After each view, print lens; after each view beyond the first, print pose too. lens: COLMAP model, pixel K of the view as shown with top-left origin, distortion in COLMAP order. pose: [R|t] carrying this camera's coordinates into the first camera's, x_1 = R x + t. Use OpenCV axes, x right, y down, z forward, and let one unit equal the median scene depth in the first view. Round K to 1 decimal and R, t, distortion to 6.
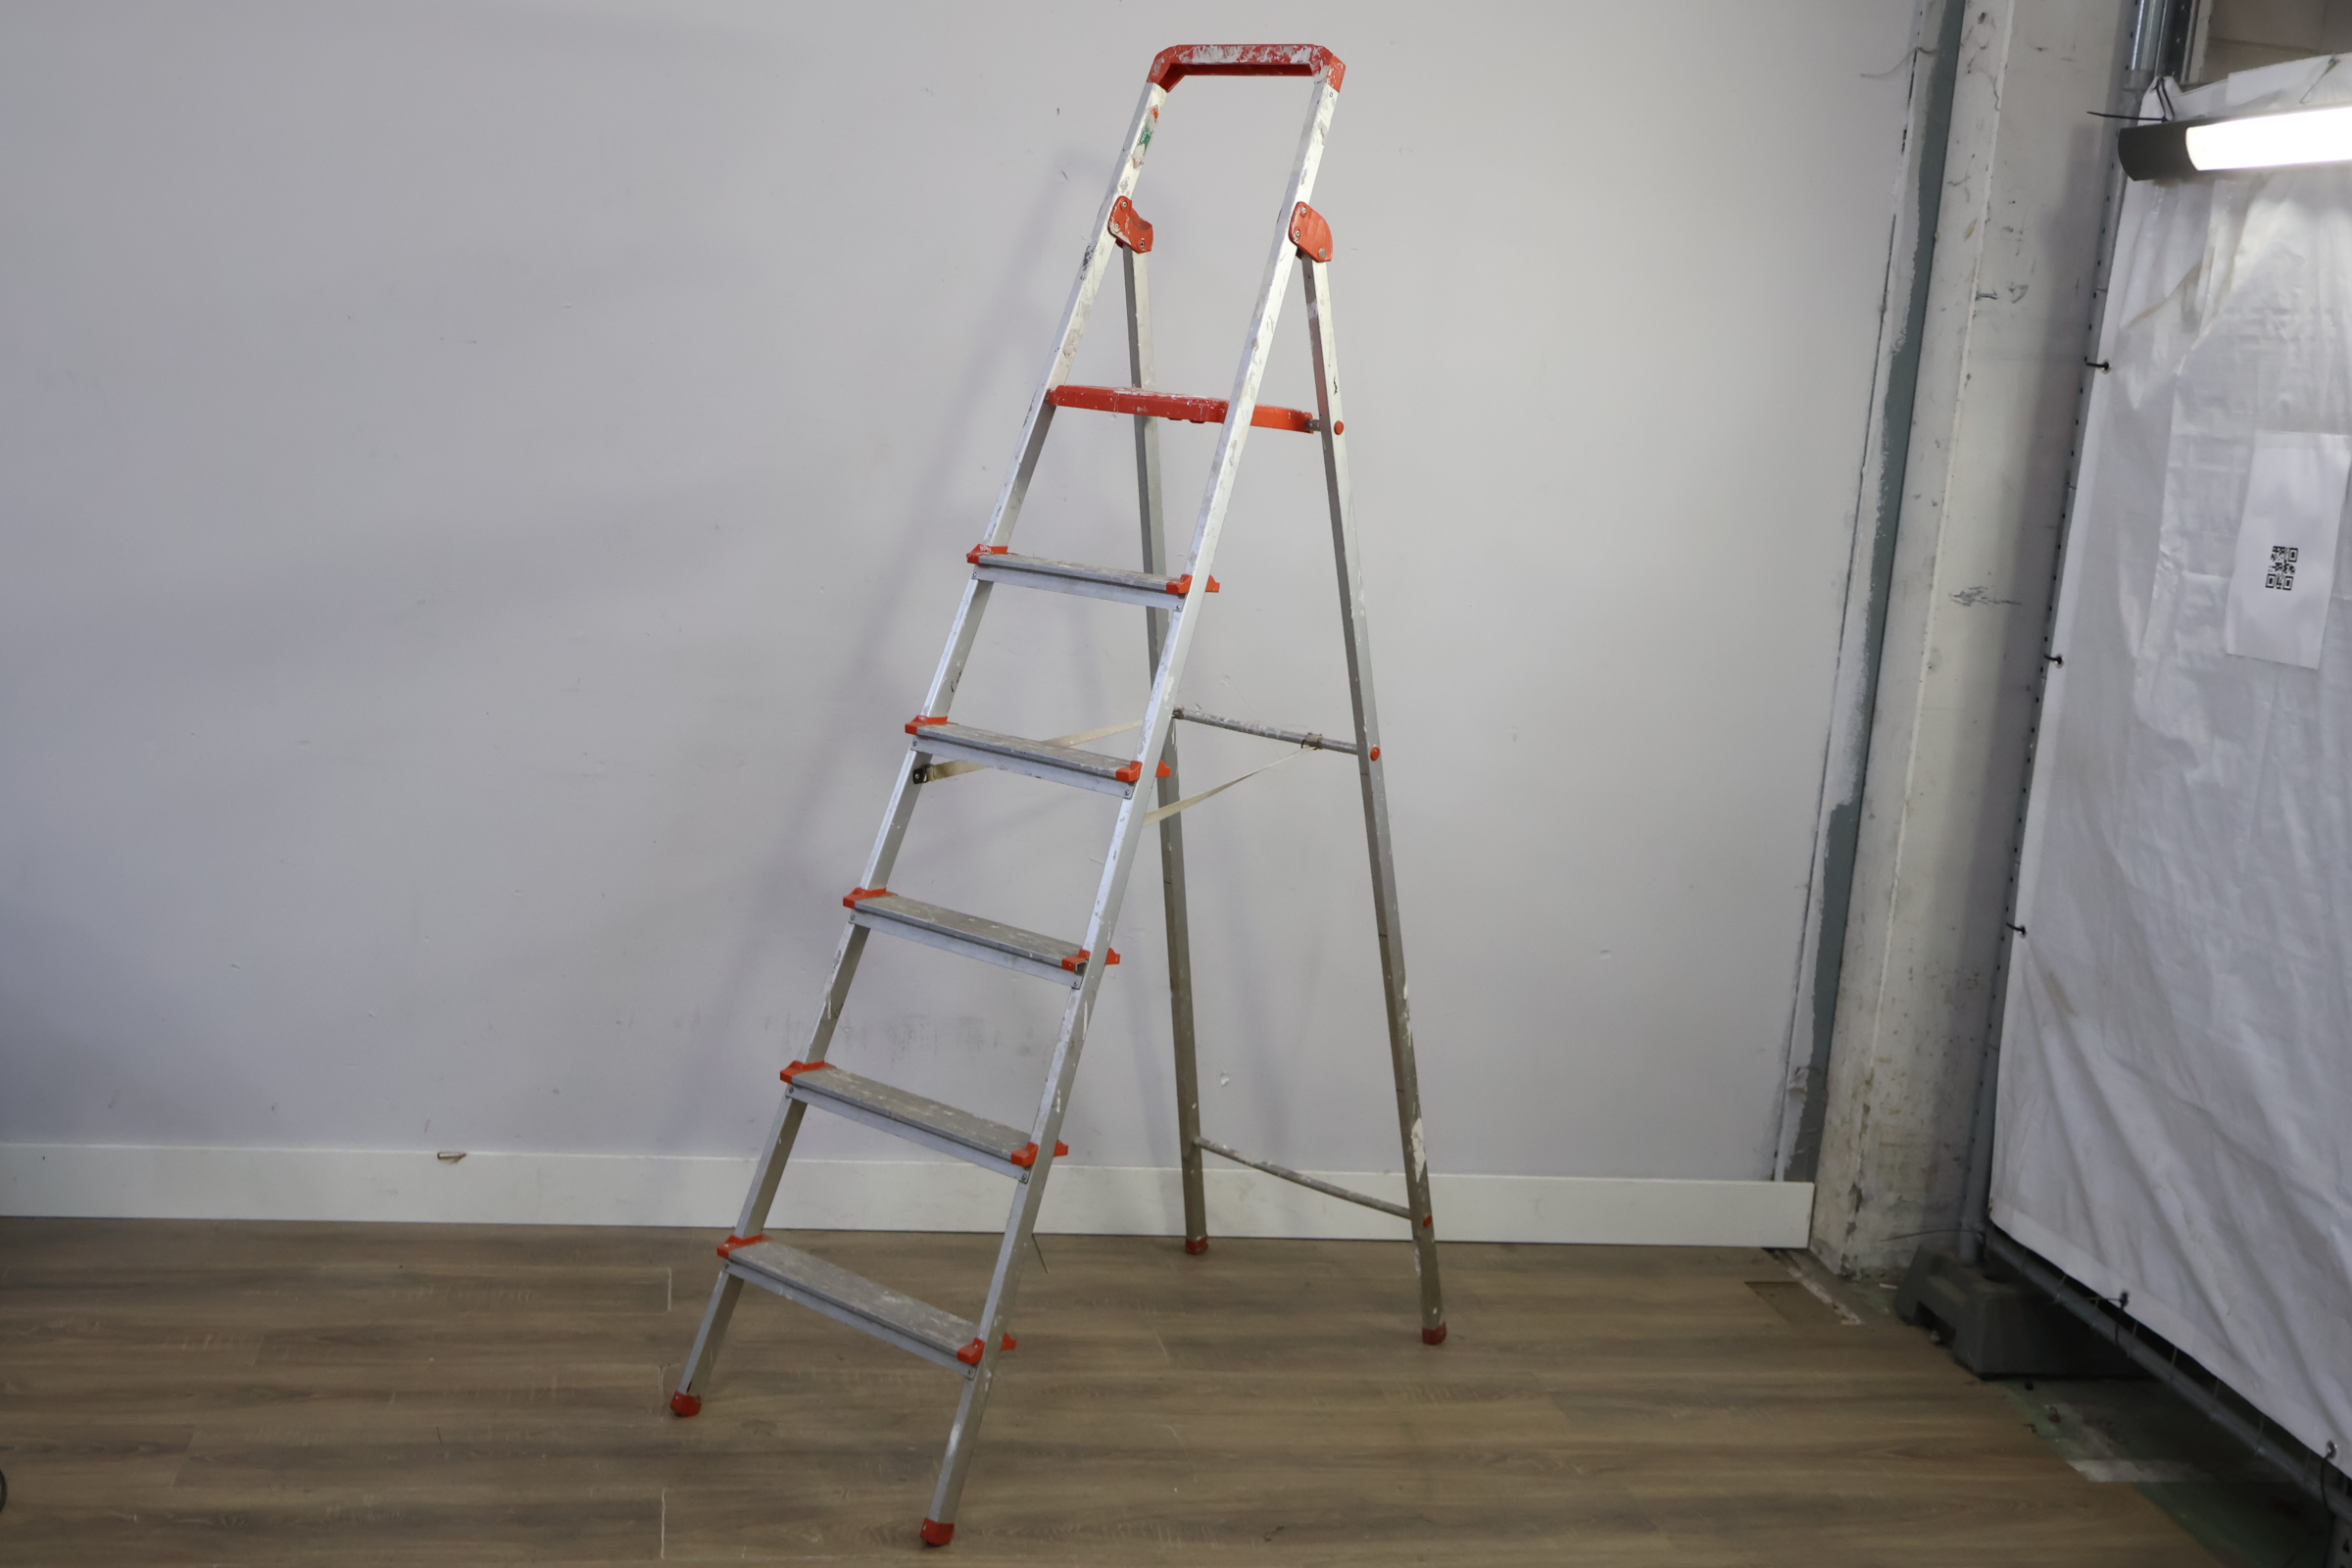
lens RADIAL K [[2675.9, 0, 1179.9], [0, 2675.9, 786.4], [0, 0, 1]] dist [0.006434, 0.000000]
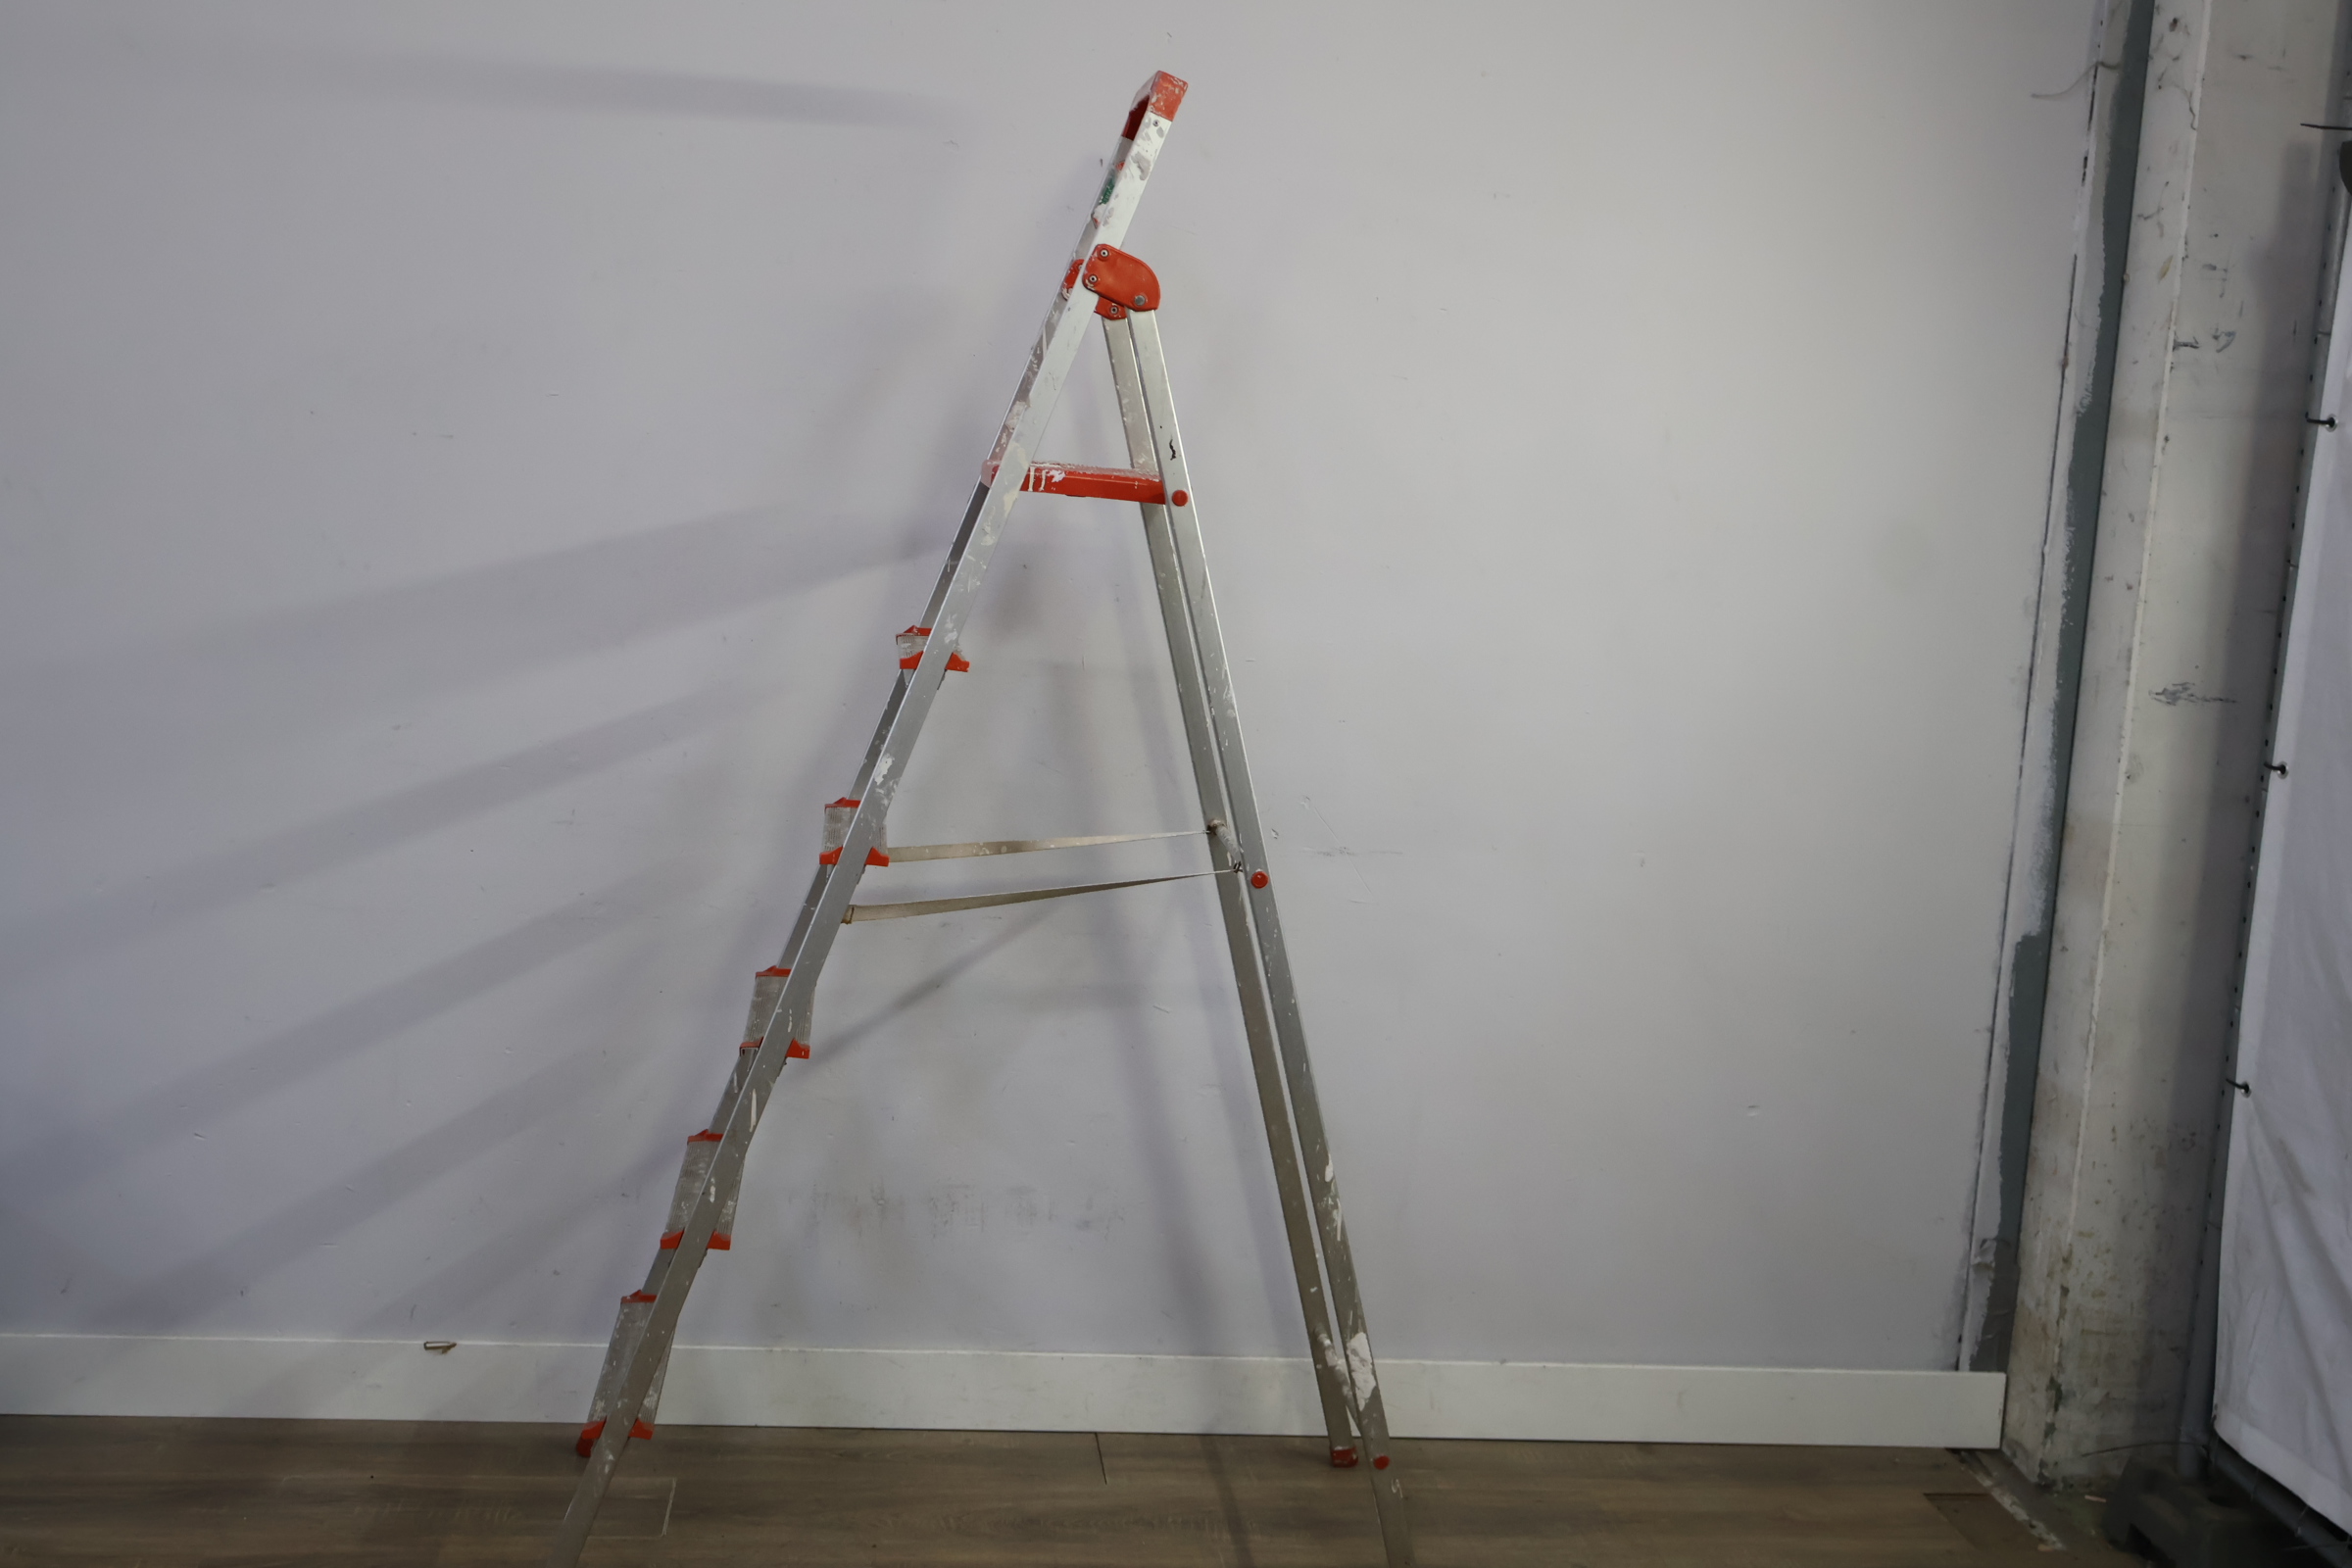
lens RADIAL K [[2675.9, 0, 1172.1], [0, 2675.9, 782.4], [0, 0, 1]] dist [0.006434, 0.000000]
pose [[0.996825, -0.012035, -0.078705, 0.044621], [0.009408, 0.999389, -0.033667, -0.017671], [0.079062, 0.032819, 0.996329, 0.127470]]
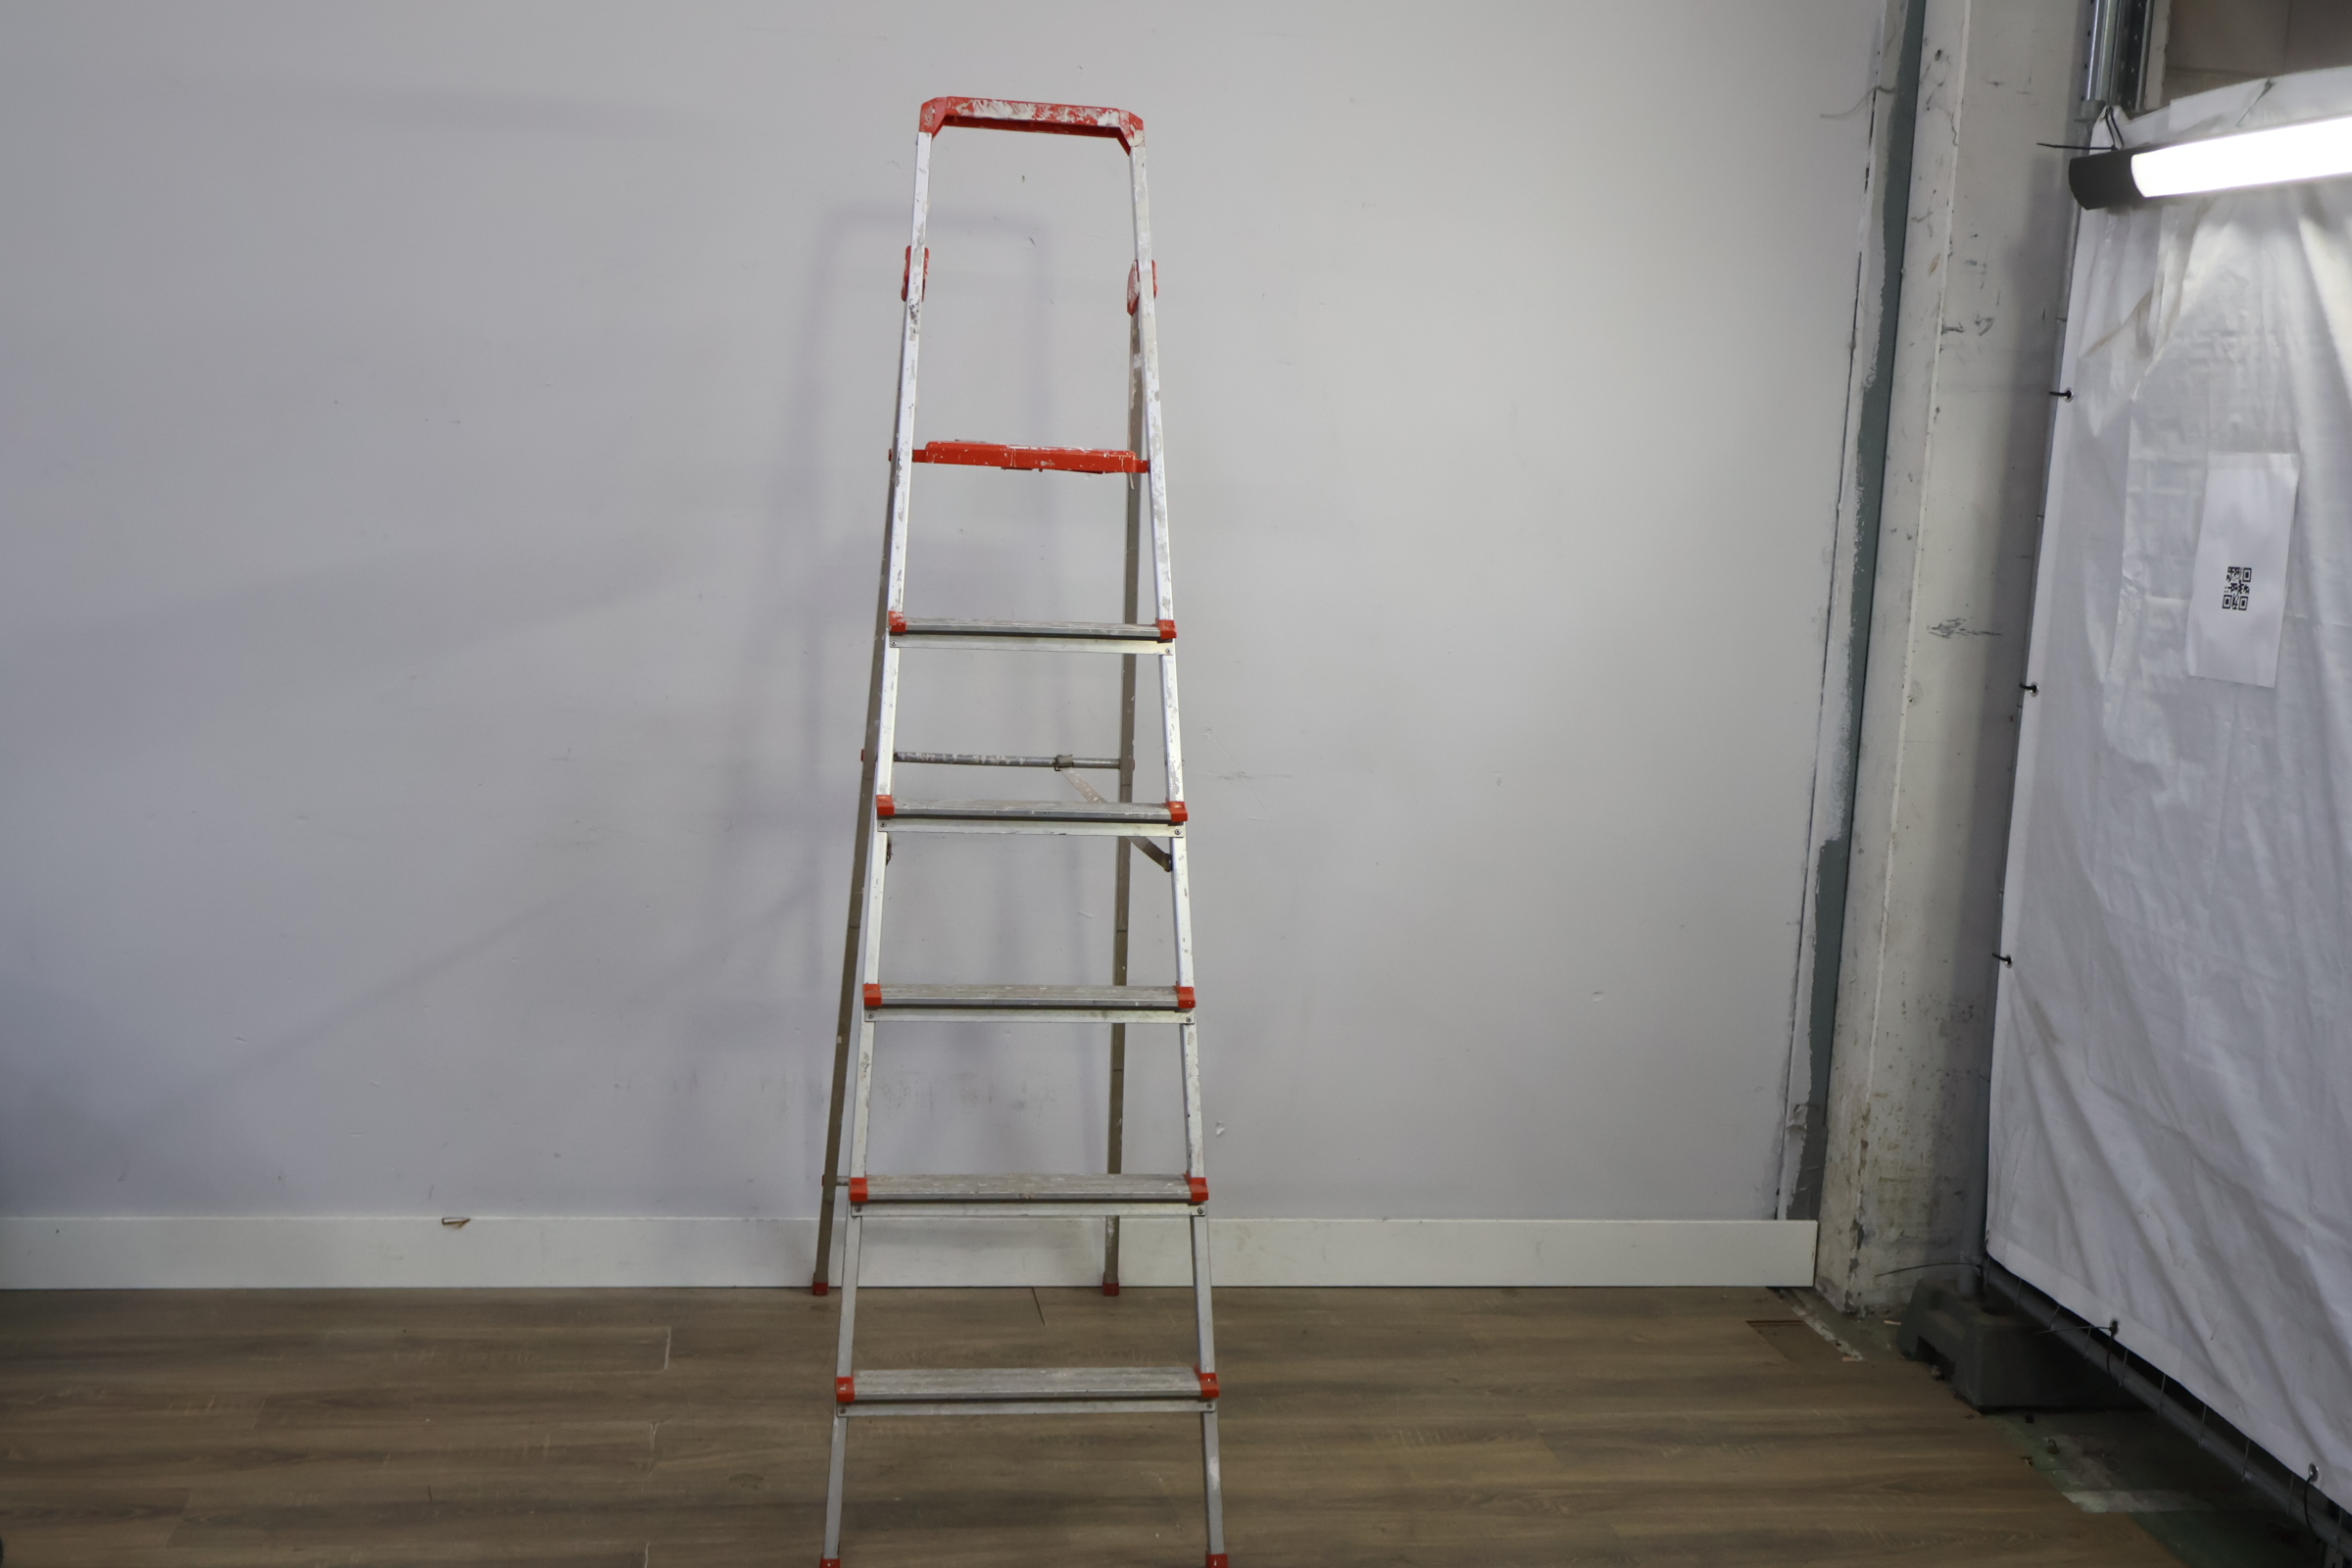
lens RADIAL K [[2675.9, 0, 1165.8], [0, 2675.9, 783.6], [0, 0, 1]] dist [0.006434, 0.000000]
pose [[0.999068, -0.027259, -0.033455, 0.036481], [0.026378, 0.999301, -0.026507, 0.006224], [0.034154, 0.025599, 0.999089, -0.010079]]
